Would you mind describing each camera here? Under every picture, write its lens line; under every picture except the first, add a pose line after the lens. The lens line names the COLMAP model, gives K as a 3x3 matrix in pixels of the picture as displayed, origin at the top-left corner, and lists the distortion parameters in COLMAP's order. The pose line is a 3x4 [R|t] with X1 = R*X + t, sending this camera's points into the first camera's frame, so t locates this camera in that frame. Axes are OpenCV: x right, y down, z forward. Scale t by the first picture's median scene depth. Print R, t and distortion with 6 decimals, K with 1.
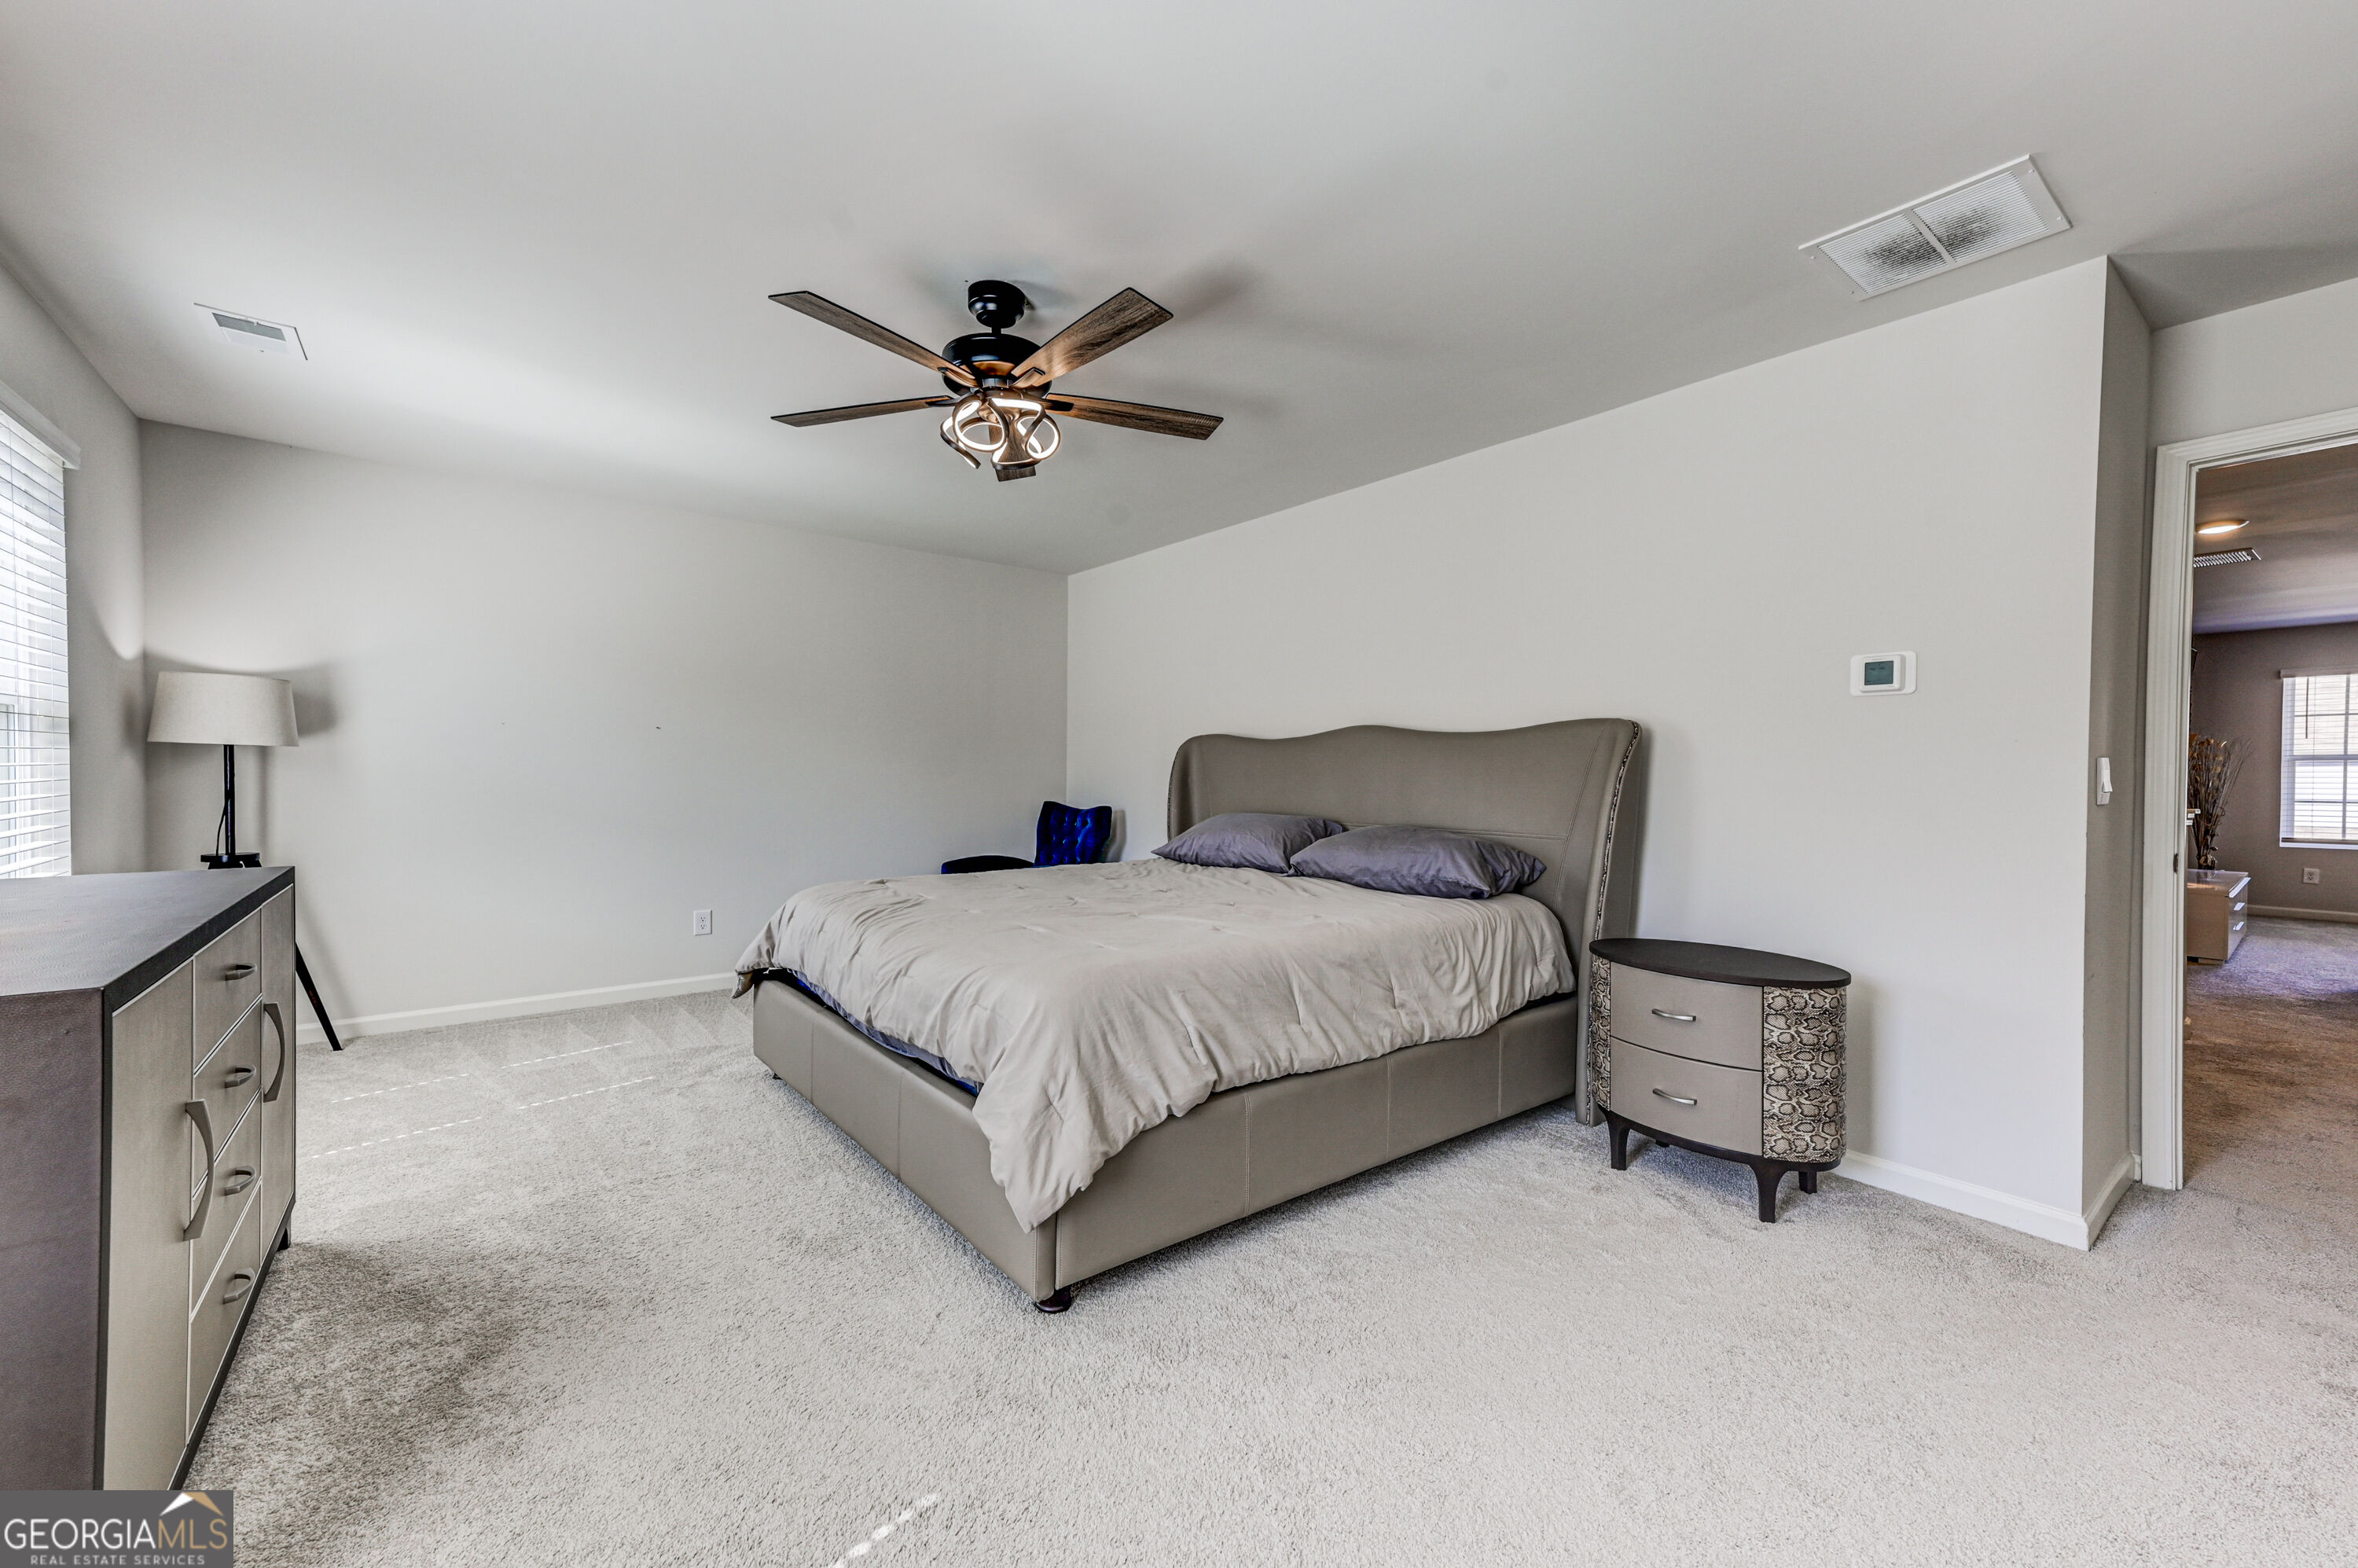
lens RADIAL K [[920.5, 0, 1174.1], [0, 920.5, 781.0], [0, 0, 1]] dist [-0.001190, 0.000029]
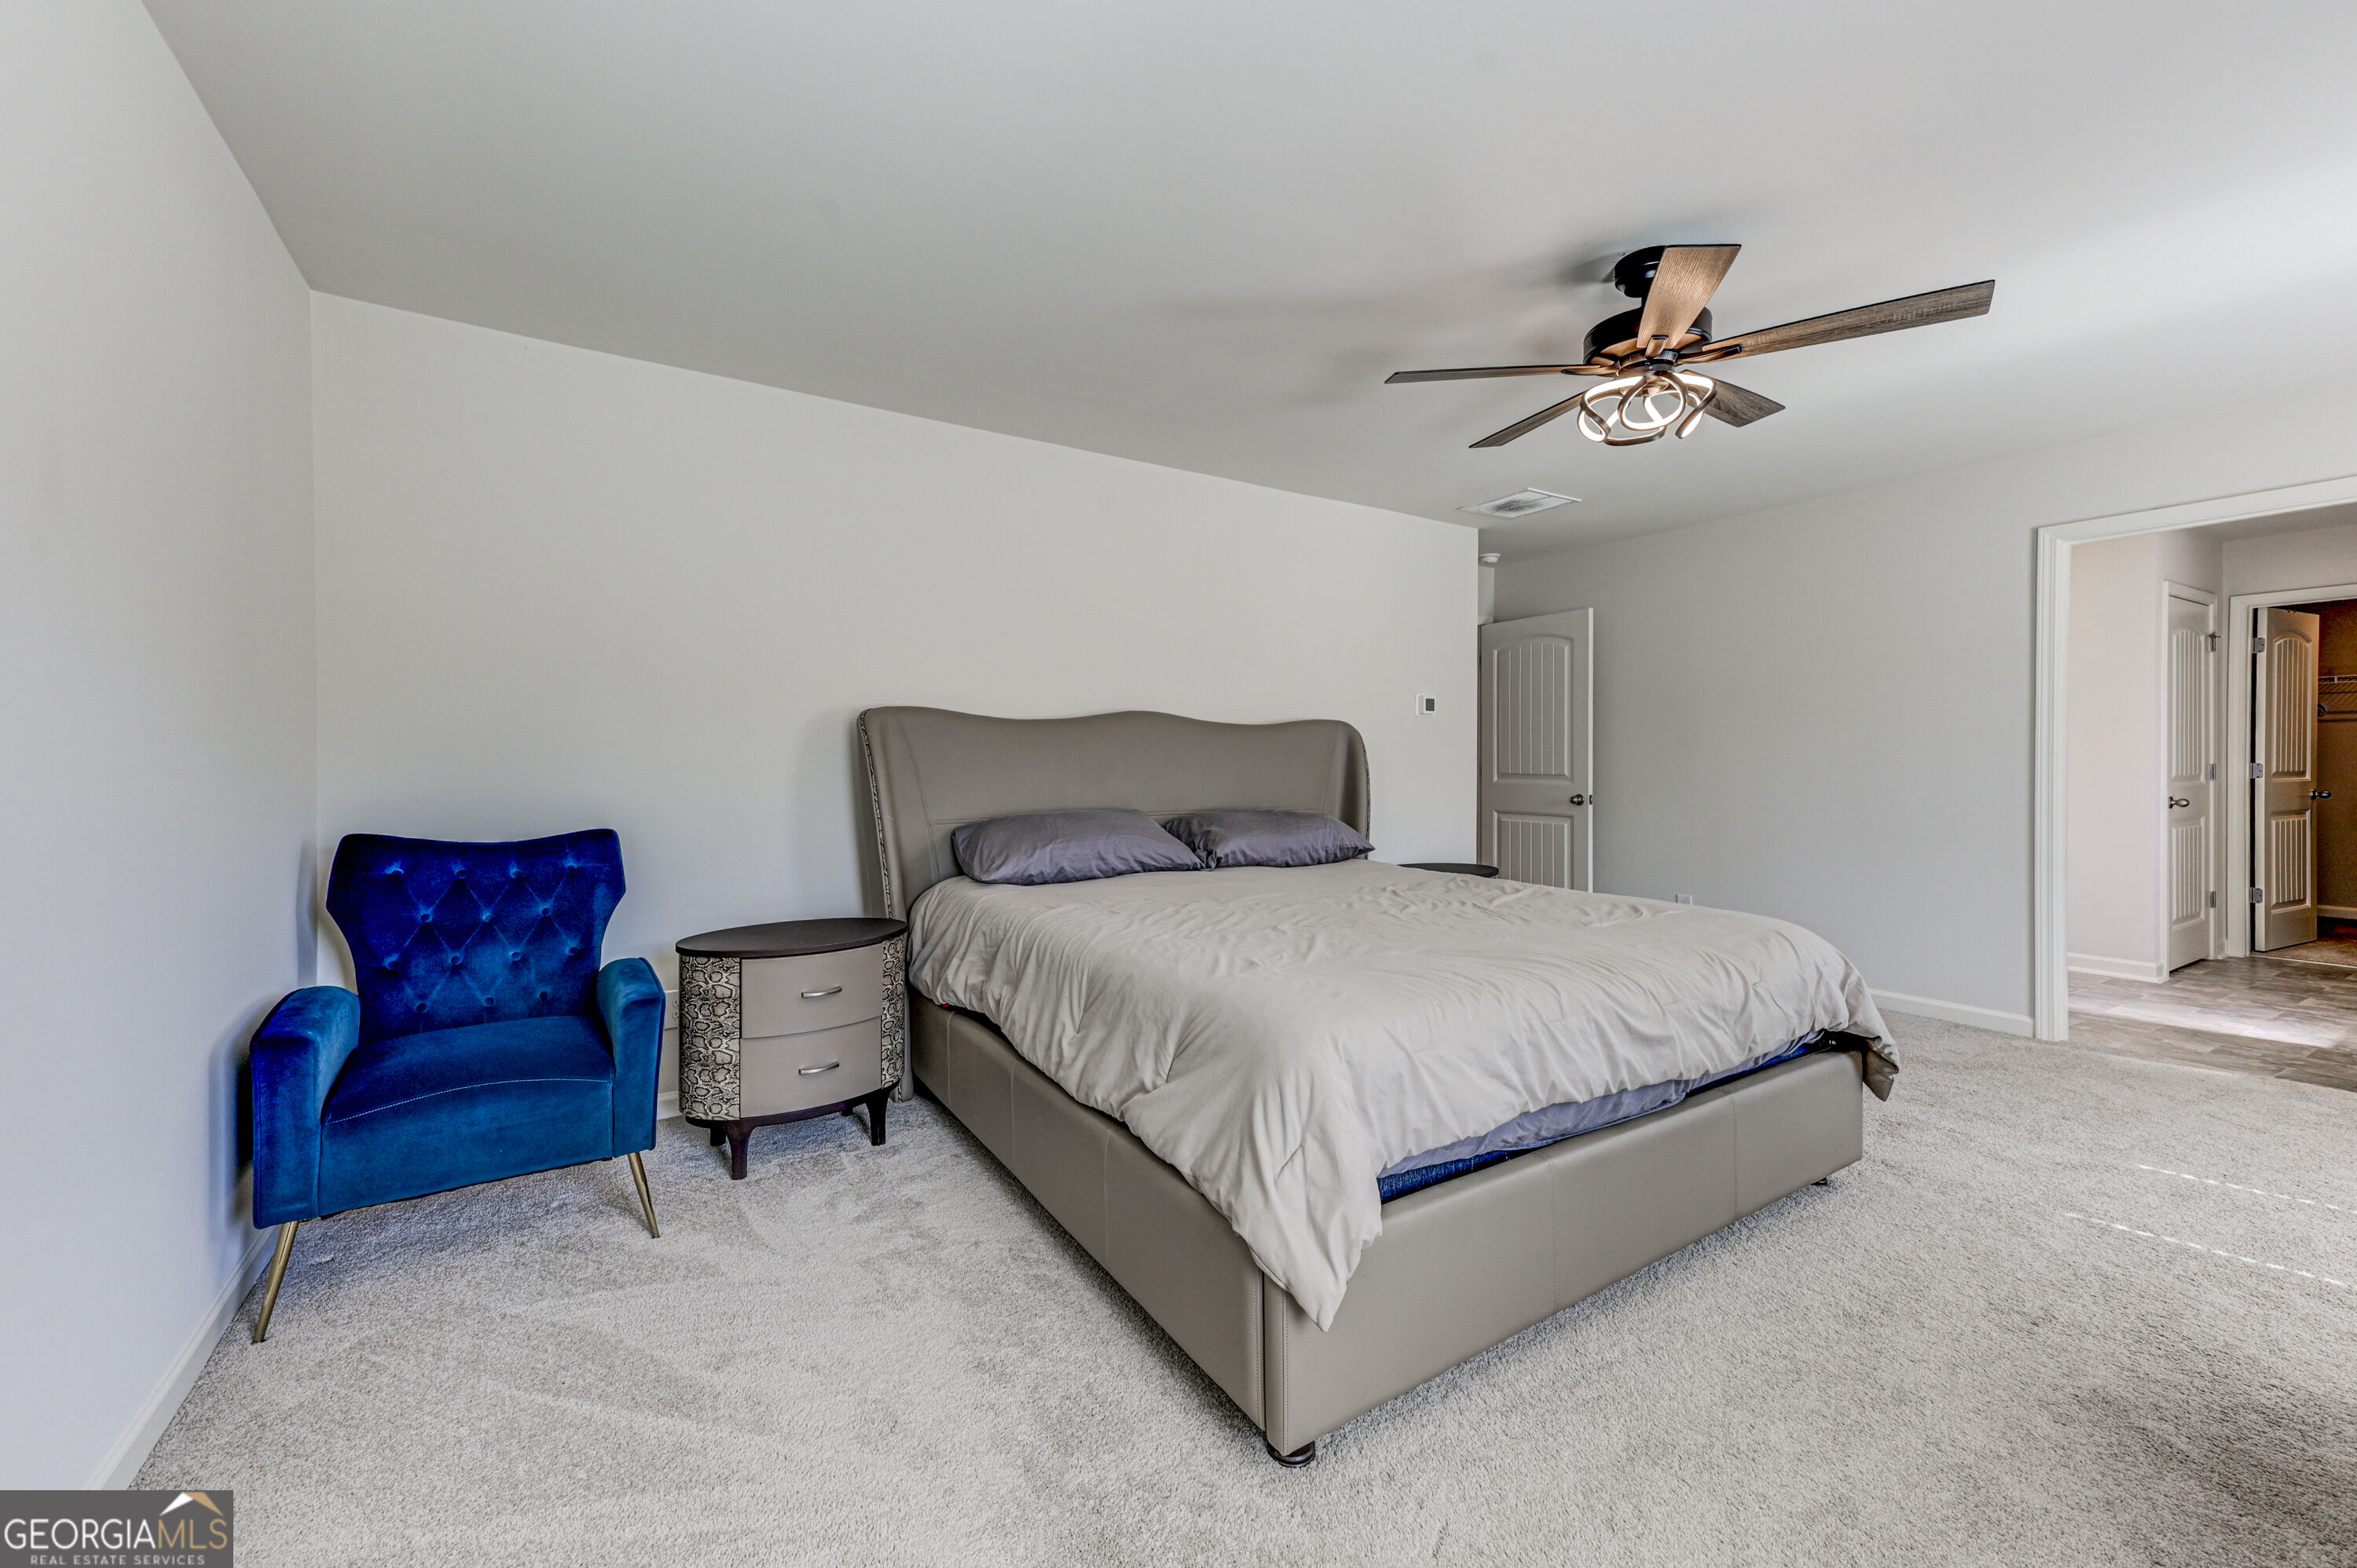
lens RADIAL K [[920.1, 0, 1175.7], [0, 920.1, 776.3], [0, 0, 1]] dist [-0.001190, 0.000029]
pose [[0.095597, -0.021837, 0.995181, -0.810251], [-0.000148, 0.999759, 0.021951, -0.012854], [-0.995420, -0.002246, 0.095571, 0.954221]]
